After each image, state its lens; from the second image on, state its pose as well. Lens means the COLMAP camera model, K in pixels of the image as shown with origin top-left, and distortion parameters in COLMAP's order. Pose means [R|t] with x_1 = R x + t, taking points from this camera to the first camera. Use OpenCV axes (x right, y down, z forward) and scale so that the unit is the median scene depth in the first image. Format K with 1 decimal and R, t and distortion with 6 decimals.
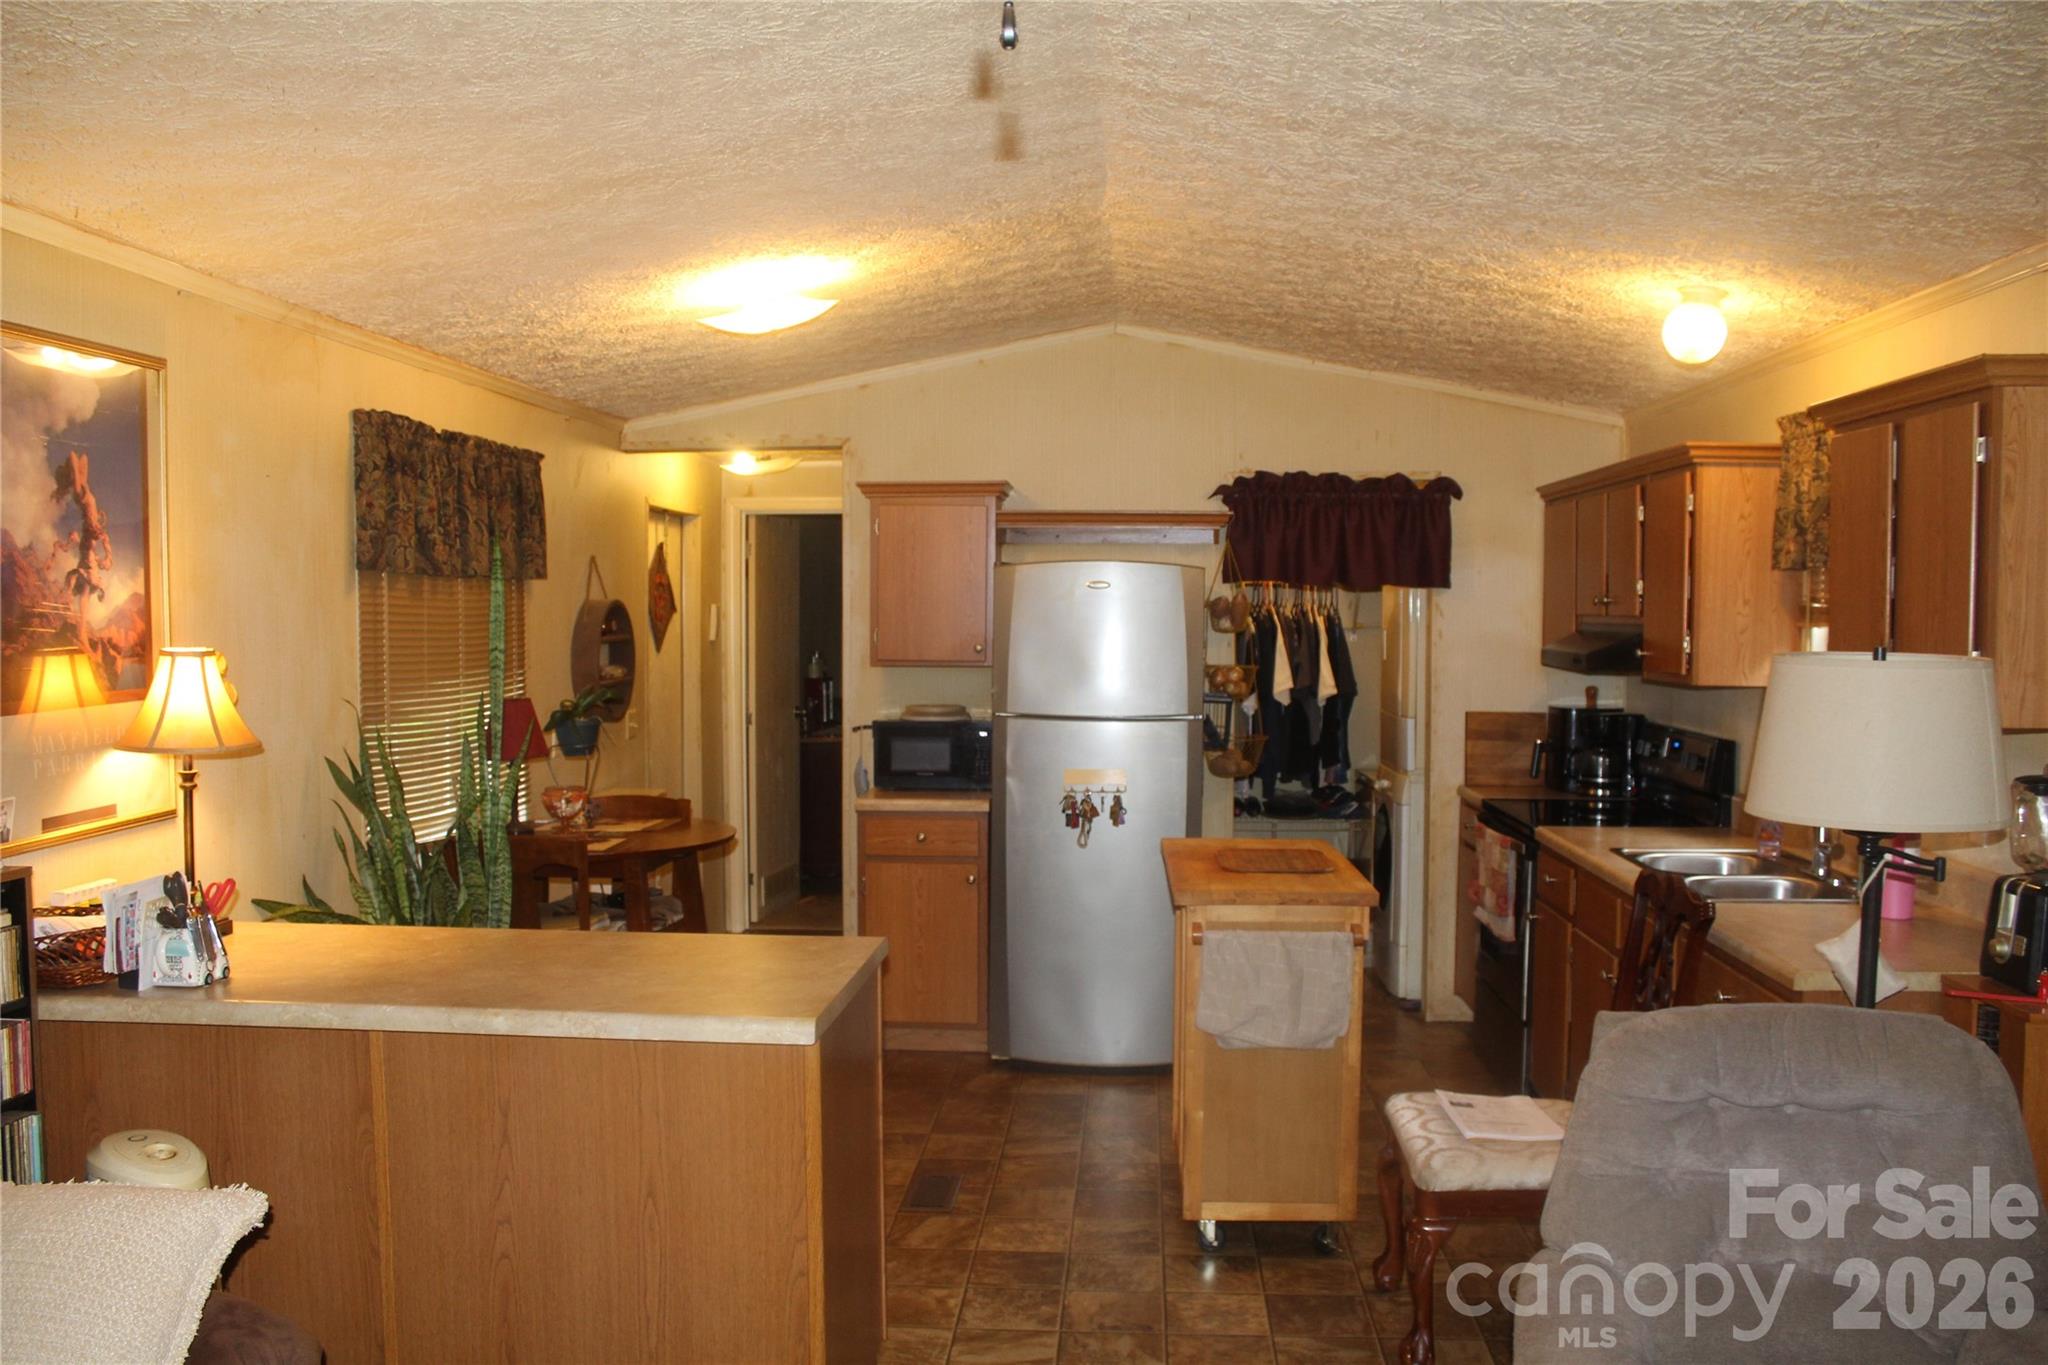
lens RADIAL K [[1708.2, 0, 1012.2], [0, 1708.2, 722.3], [0, 0, 1]] dist [-0.154617, 0.133591]
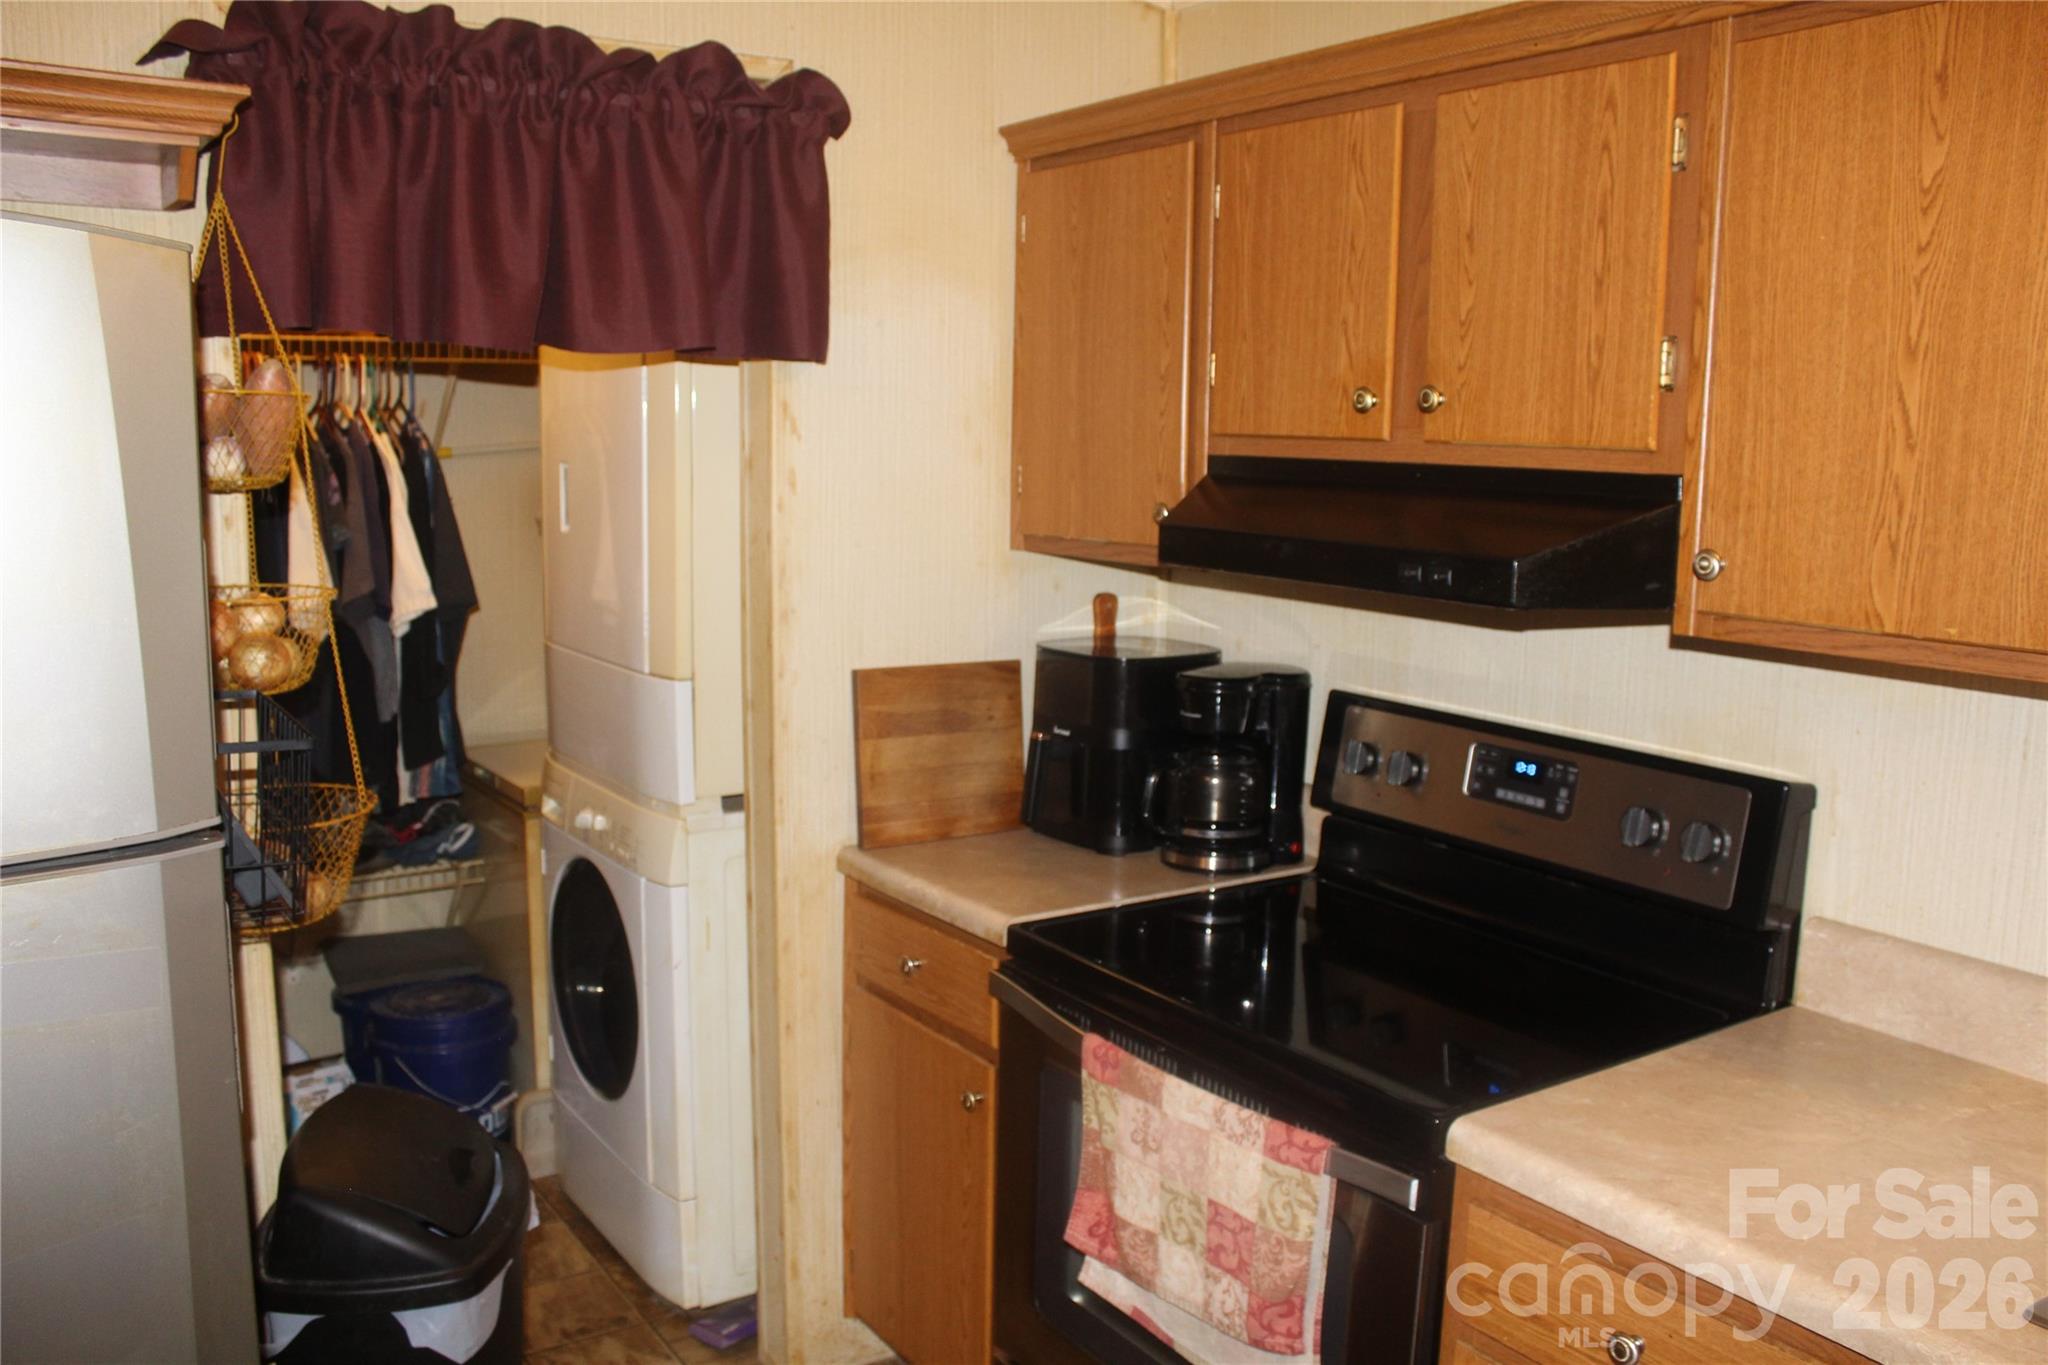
lens RADIAL K [[1708.2, 0, 1014.9], [0, 1708.2, 677.0], [0, 0, 1]] dist [-0.154617, 0.133591]
pose [[0.793152, -0.081907, 0.603491, 0.068124], [0.030092, 0.994975, 0.095490, -0.056796], [-0.608280, -0.057577, 0.791631, 0.866174]]
